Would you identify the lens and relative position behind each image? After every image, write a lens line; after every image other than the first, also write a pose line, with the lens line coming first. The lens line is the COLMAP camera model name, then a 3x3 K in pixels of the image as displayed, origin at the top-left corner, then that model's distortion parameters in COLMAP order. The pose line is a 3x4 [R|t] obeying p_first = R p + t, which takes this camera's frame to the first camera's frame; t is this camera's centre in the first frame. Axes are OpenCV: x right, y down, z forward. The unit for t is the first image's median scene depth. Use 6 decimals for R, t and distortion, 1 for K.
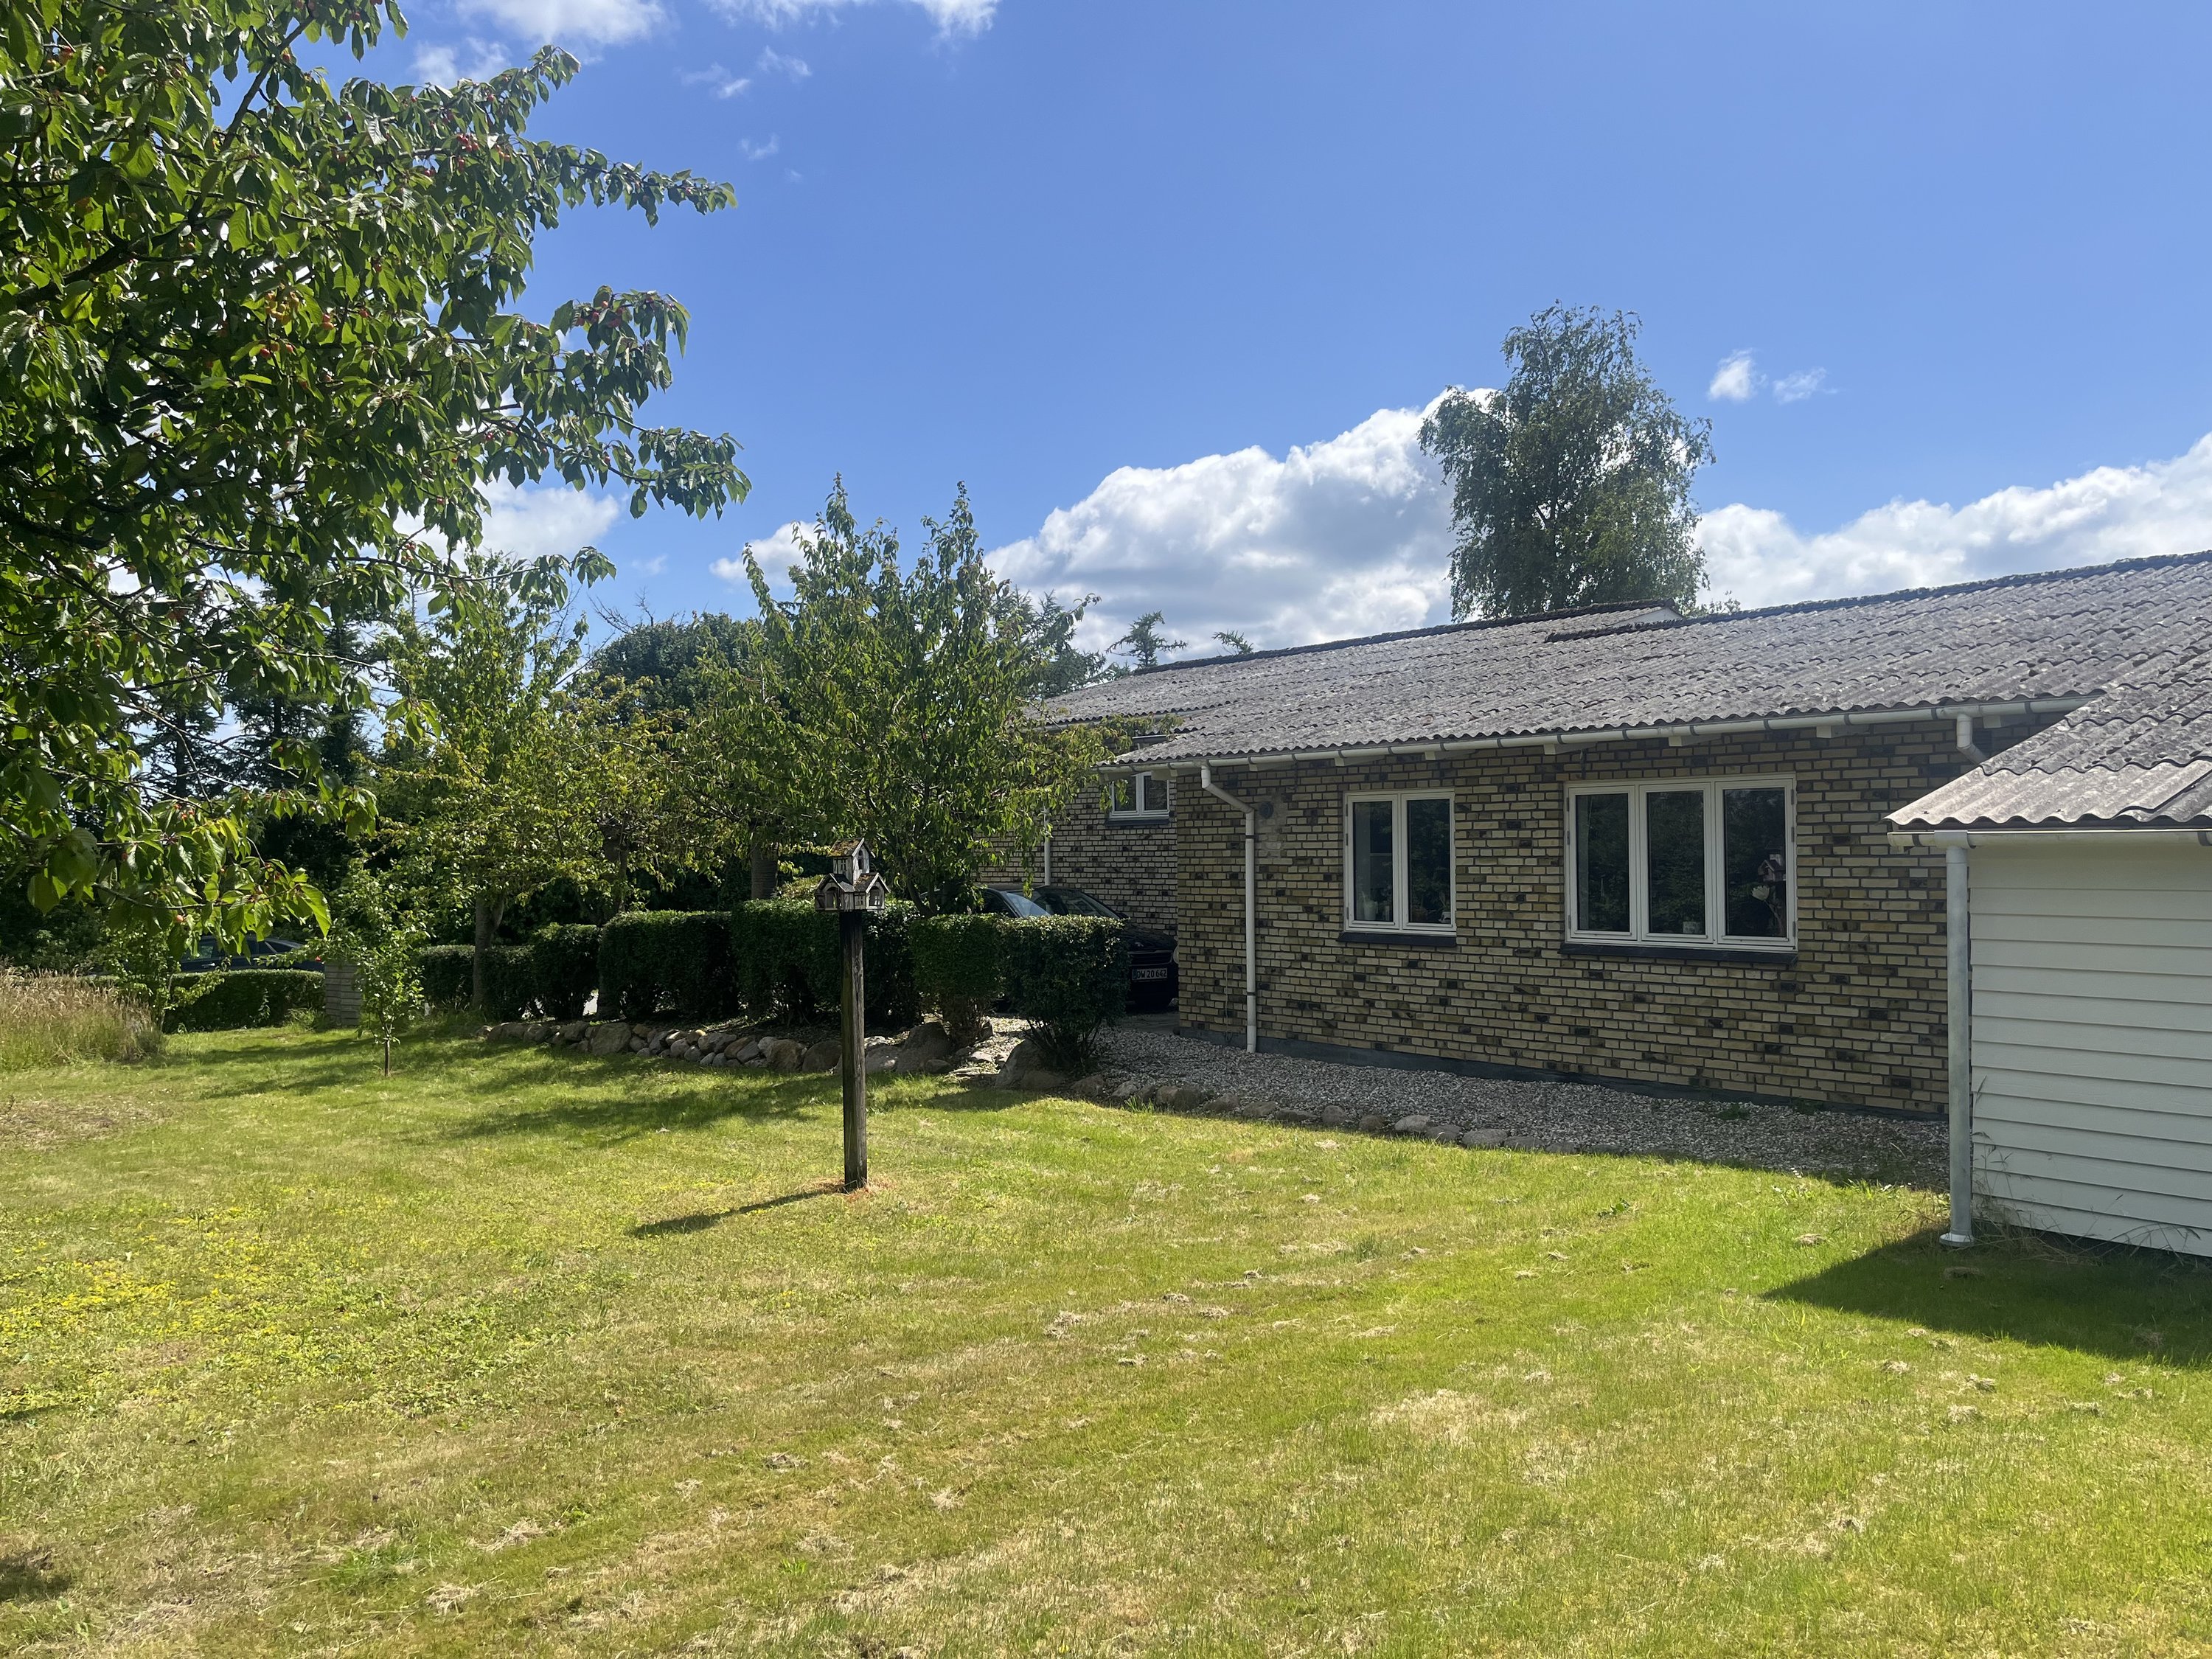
lens RADIAL K [[1680.8, 0, 1106.0], [0, 1680.8, 829.5], [0, 0, 1]] dist [-0.000217, -0.000391]
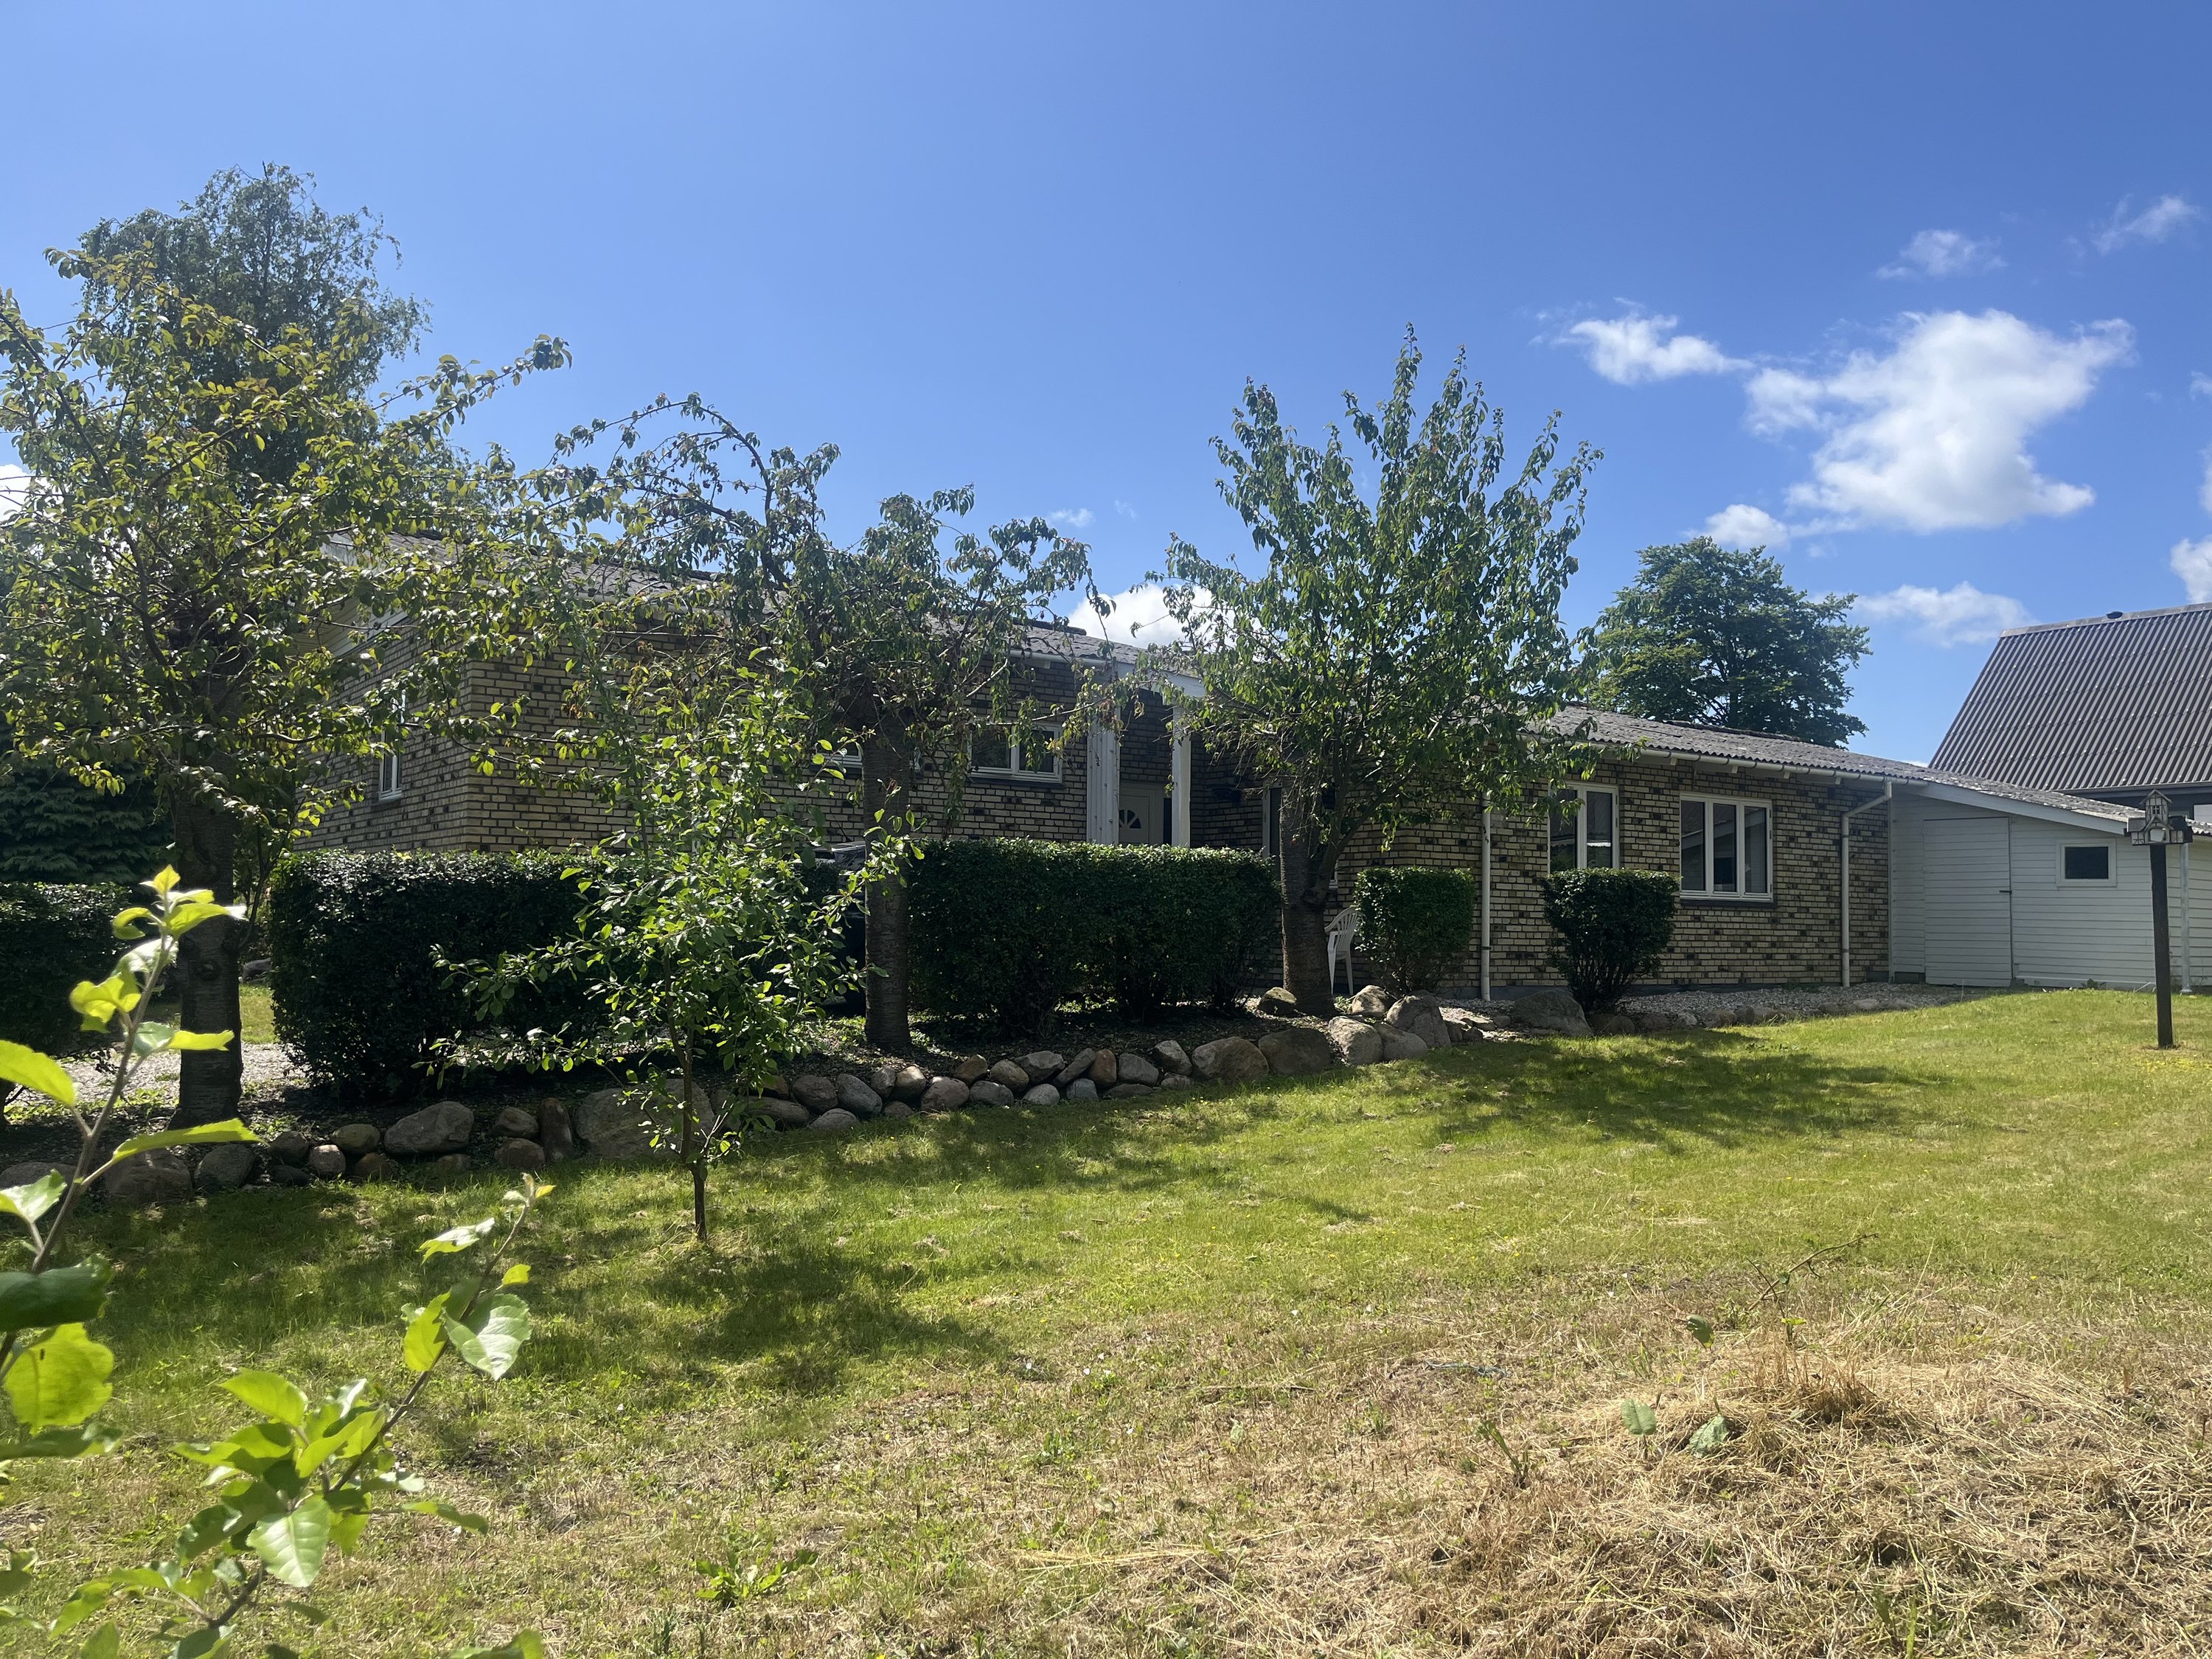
lens RADIAL K [[1680.8, 0, 1106.0], [0, 1680.8, 829.5], [0, 0, 1]] dist [-0.000217, -0.000391]
pose [[0.065343, 0.092628, 0.993554, -1.081097], [-0.007752, 0.995699, -0.092319, 0.128515], [-0.997833, -0.001669, 0.065780, 1.220644]]
